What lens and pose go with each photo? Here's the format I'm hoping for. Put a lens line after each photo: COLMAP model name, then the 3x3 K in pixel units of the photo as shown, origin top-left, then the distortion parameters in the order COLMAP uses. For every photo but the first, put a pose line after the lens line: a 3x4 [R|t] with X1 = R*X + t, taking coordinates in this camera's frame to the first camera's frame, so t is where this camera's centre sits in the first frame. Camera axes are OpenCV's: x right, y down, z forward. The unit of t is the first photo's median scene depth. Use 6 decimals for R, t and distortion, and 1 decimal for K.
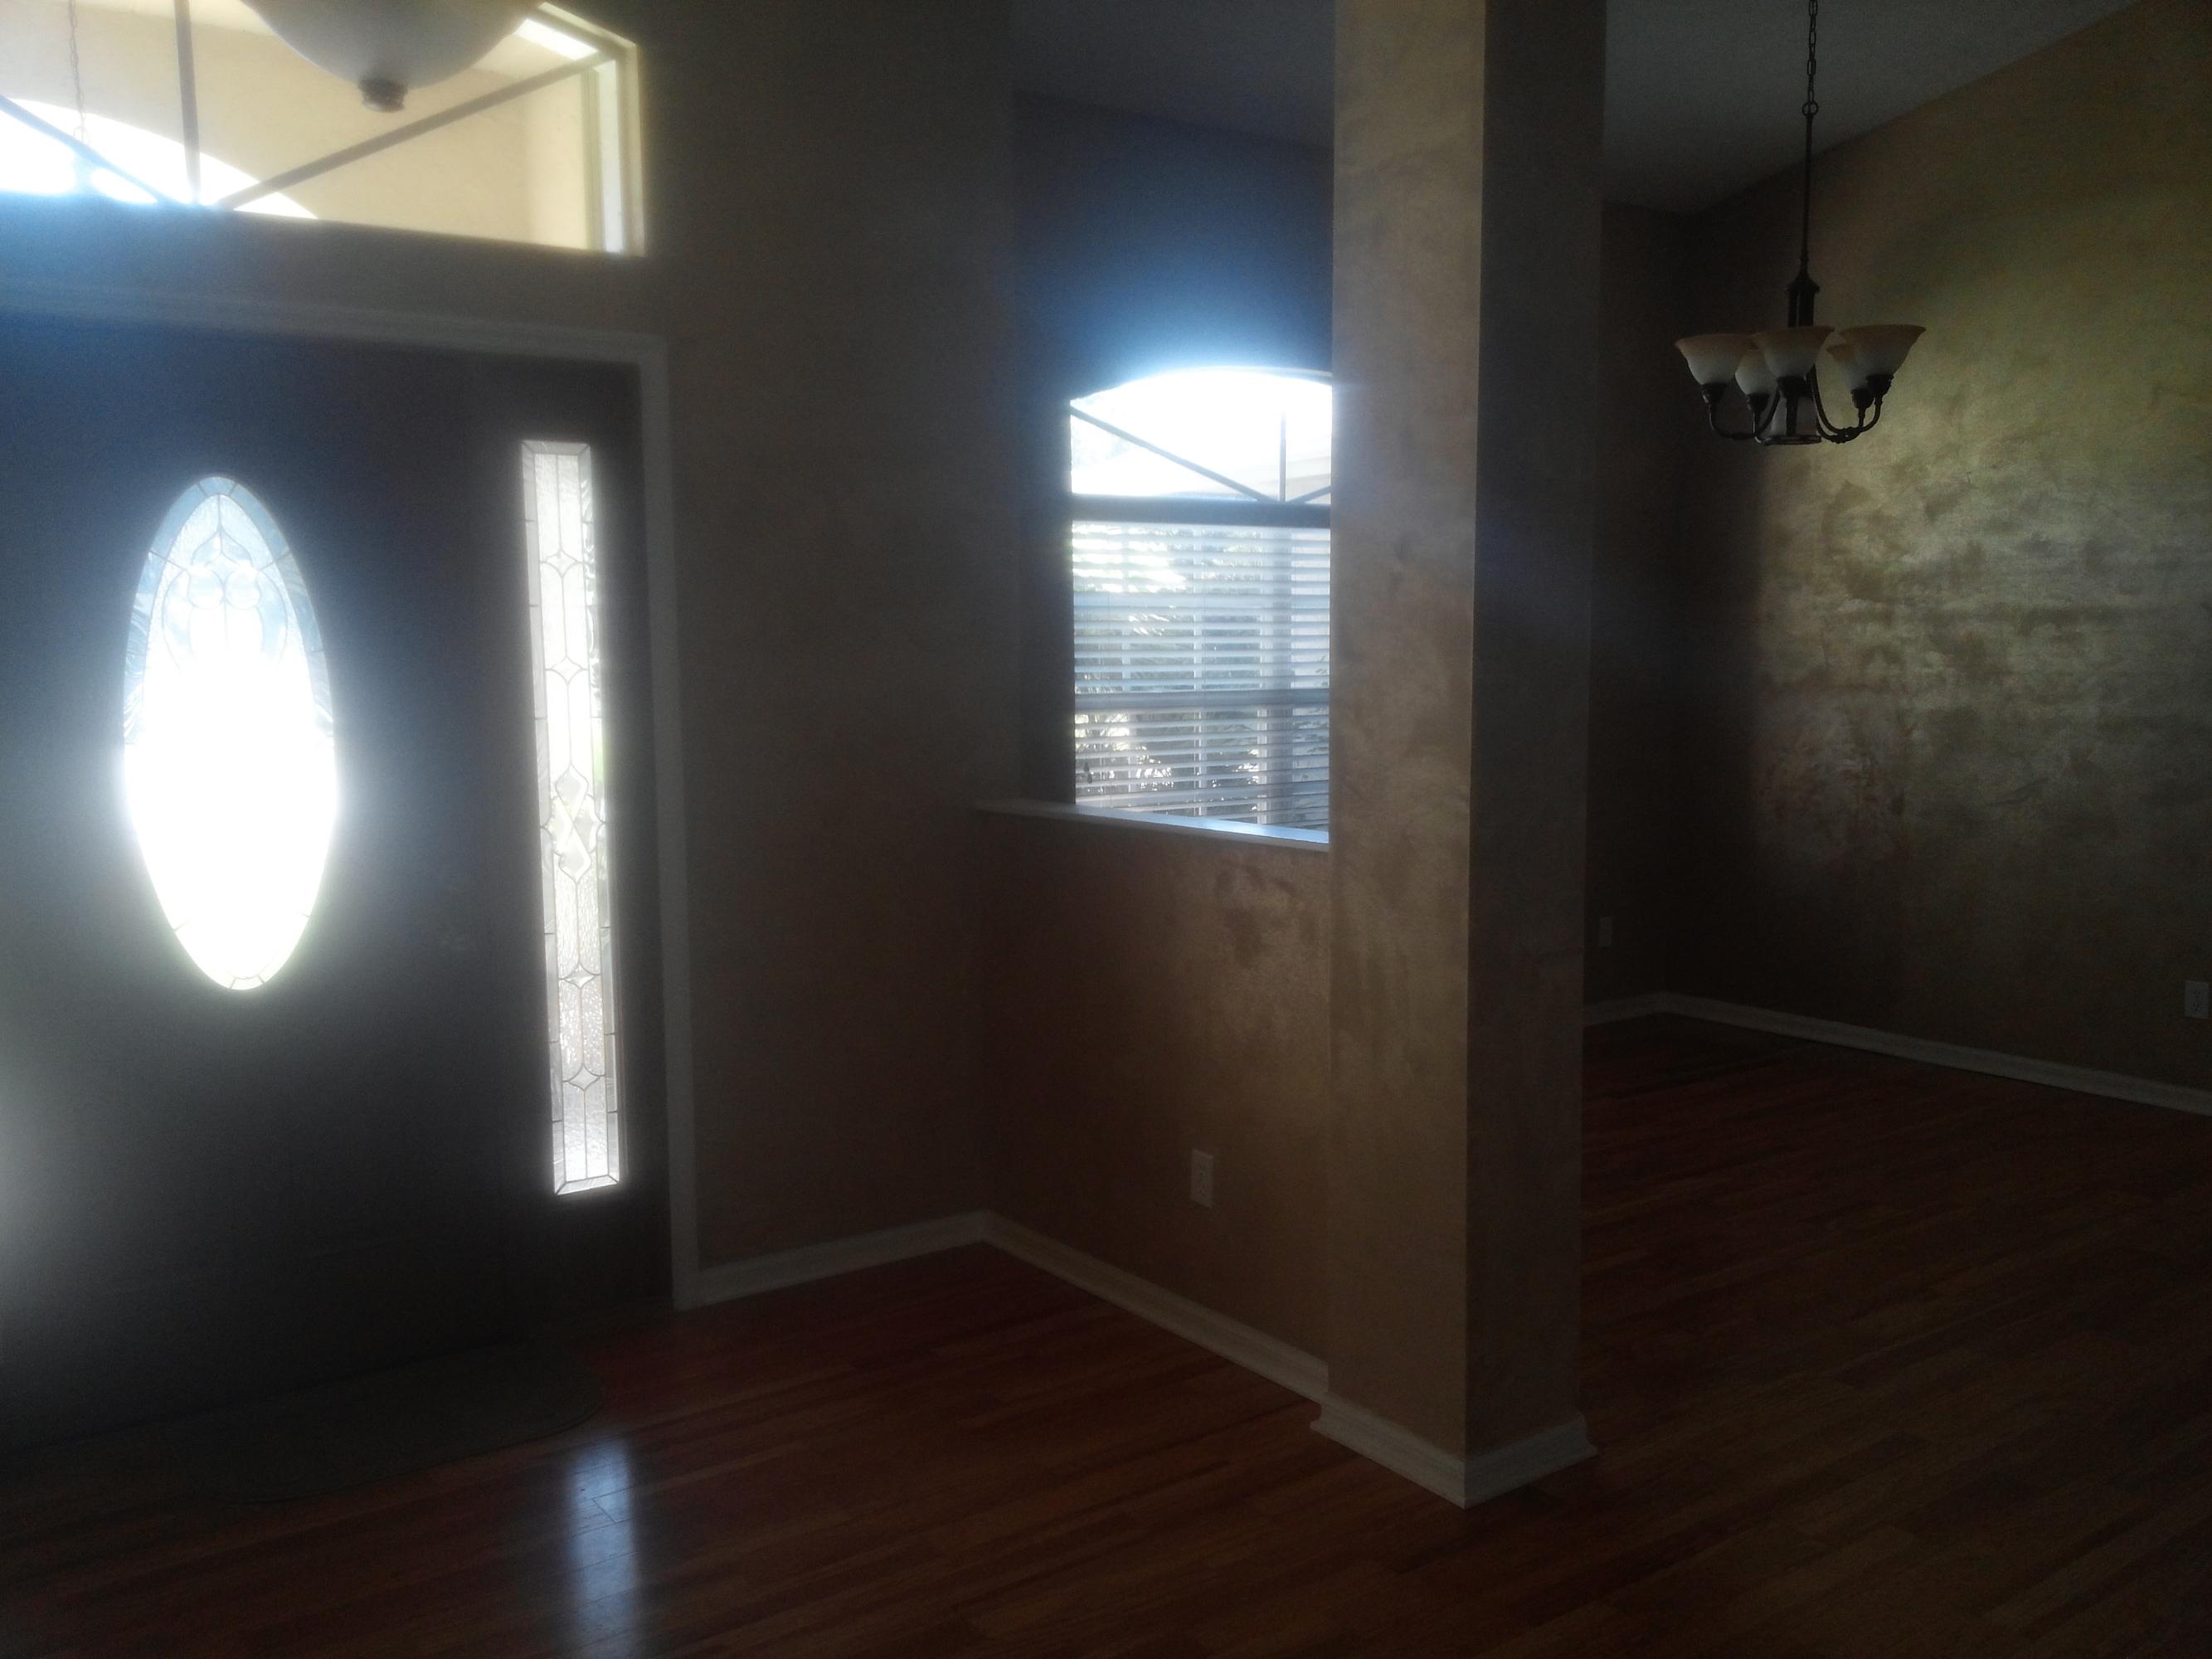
lens RADIAL K [[1857.9, 0, 1090.9], [0, 1857.9, 858.4], [0, 0, 1]] dist [0.107334, -0.154478]
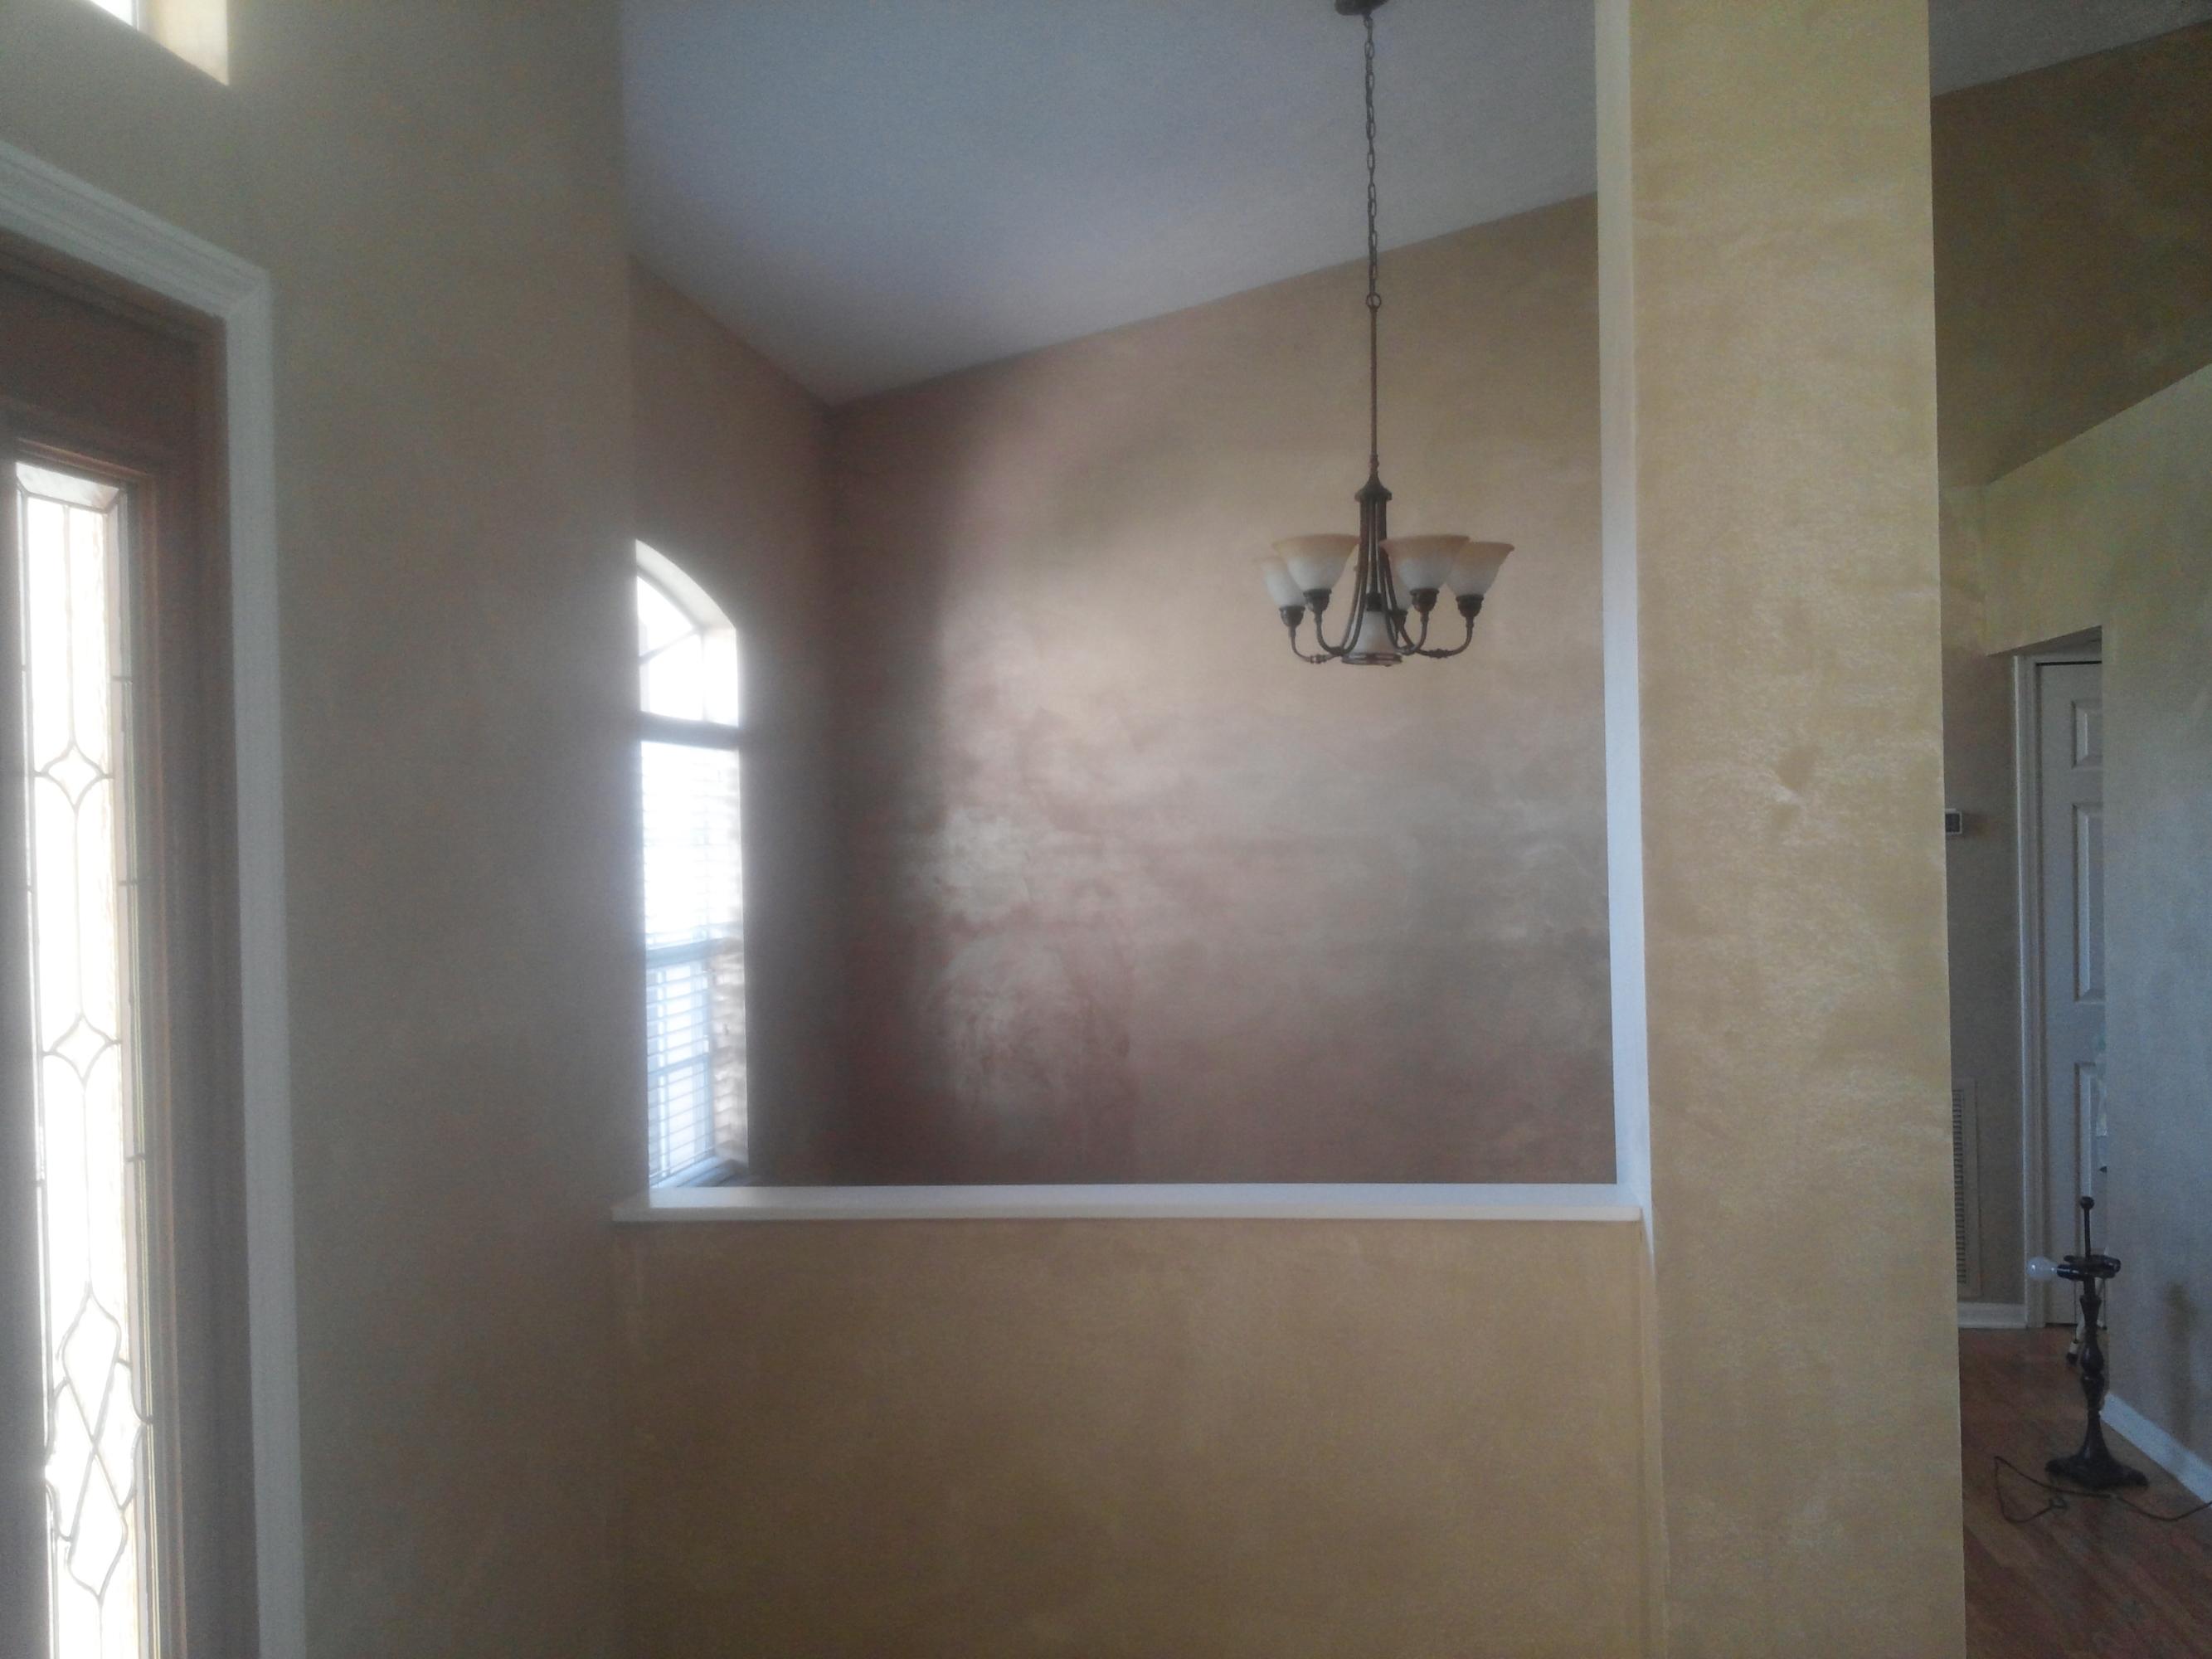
lens RADIAL K [[1857.9, 0, 1090.9], [0, 1857.9, 858.4], [0, 0, 1]] dist [0.107334, -0.154478]
pose [[0.691309, -0.019789, 0.722288, -0.259995], [0.105215, 0.991727, -0.073531, -0.055295], [-0.714858, 0.126828, 0.687672, 0.359274]]
